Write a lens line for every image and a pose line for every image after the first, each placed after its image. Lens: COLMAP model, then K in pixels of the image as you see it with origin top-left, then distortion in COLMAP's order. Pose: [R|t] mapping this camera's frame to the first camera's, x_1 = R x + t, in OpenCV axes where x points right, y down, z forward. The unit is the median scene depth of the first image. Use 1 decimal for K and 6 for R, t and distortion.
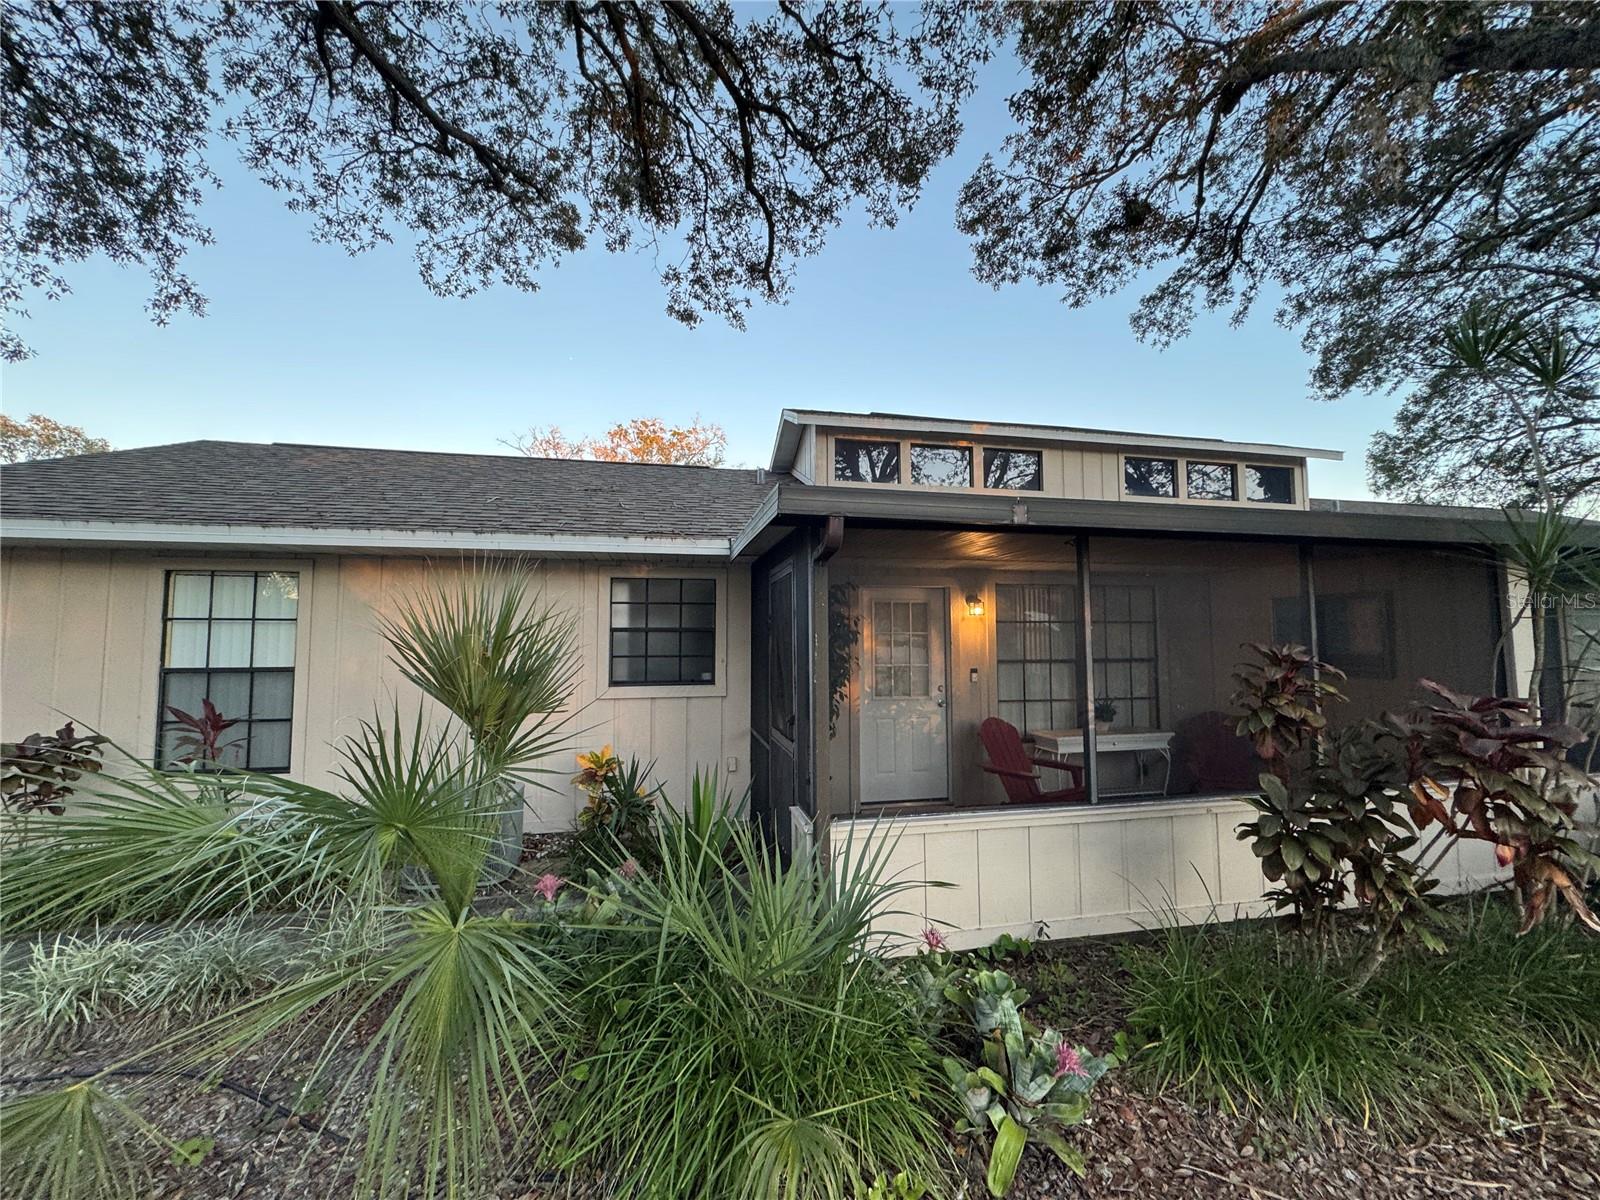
lens RADIAL K [[635.8, 0, 805.7], [0, 635.8, 602.4], [0, 0, 1]] dist [0.001758, -0.000136]
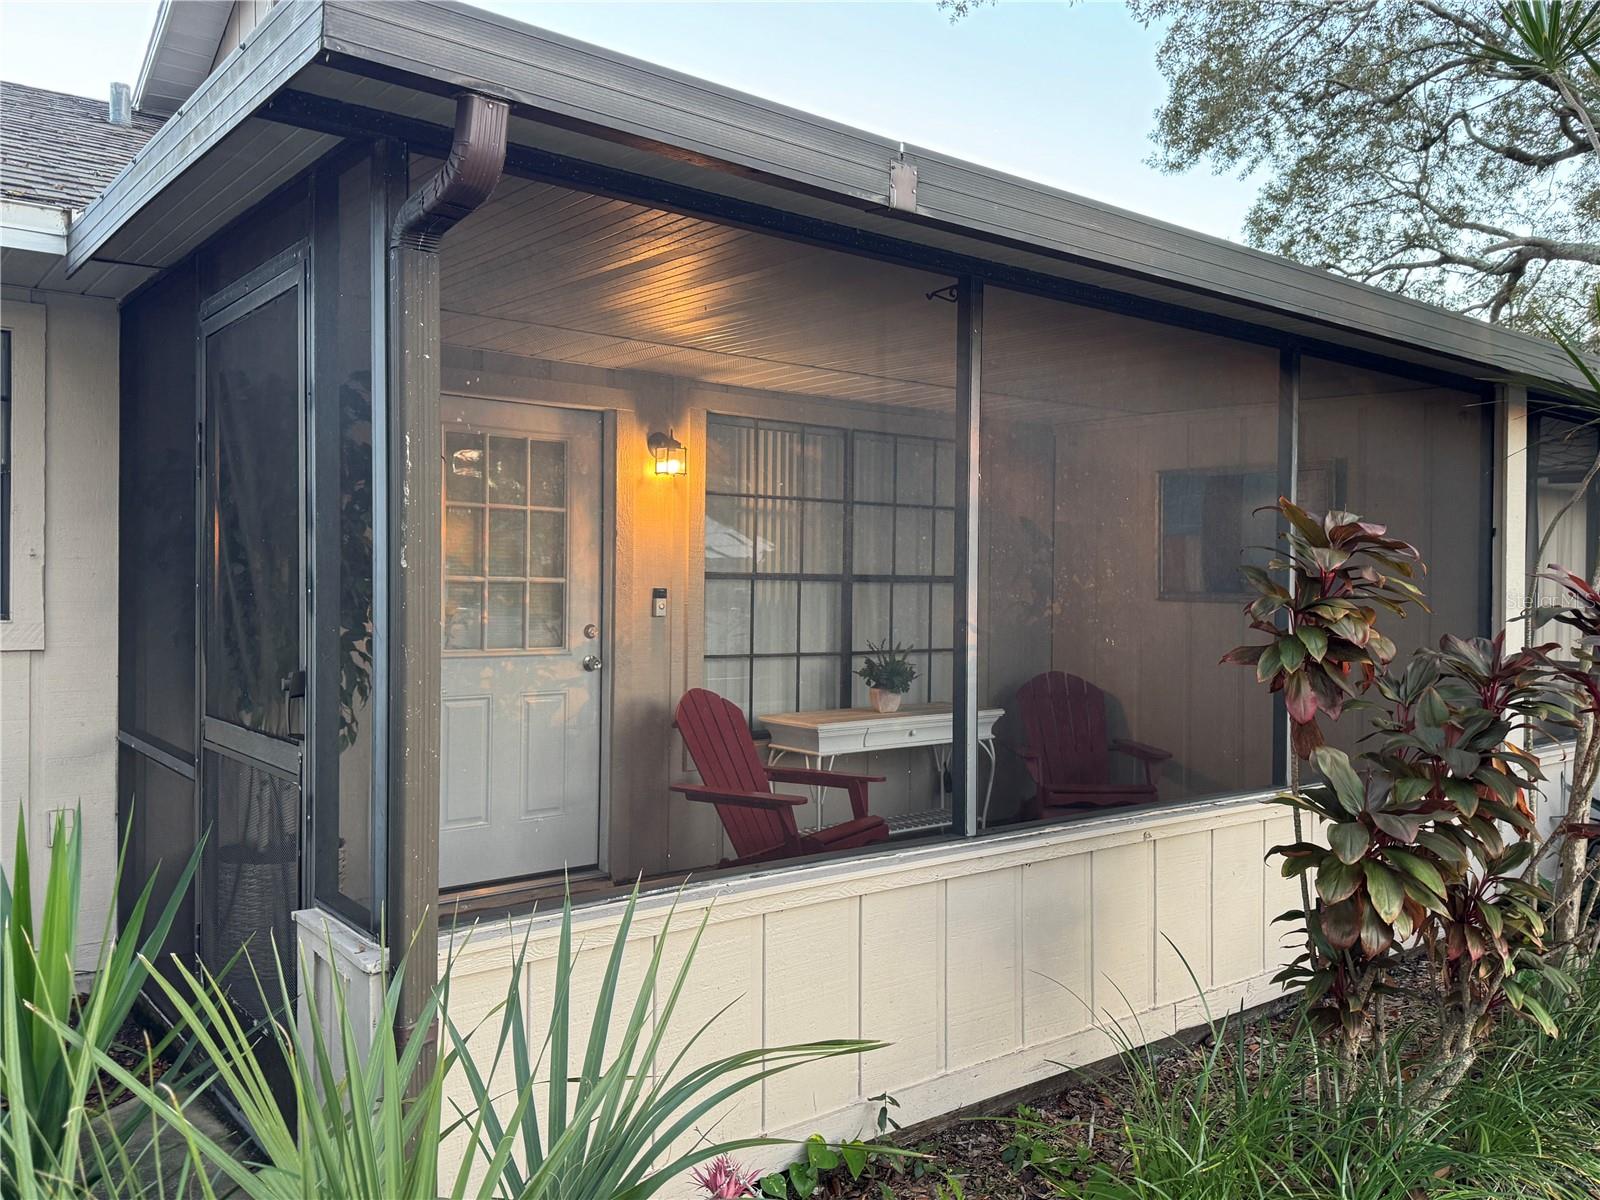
lens RADIAL K [[1246.3, 0, 802.6], [0, 1246.3, 593.6], [0, 0, 1]] dist [0.135472, -0.211091]
pose [[0.894724, 0.009328, 0.446522, -0.054215], [-0.042155, 0.997082, 0.063640, 0.044192], [-0.444625, -0.075763, 0.892507, 0.126426]]
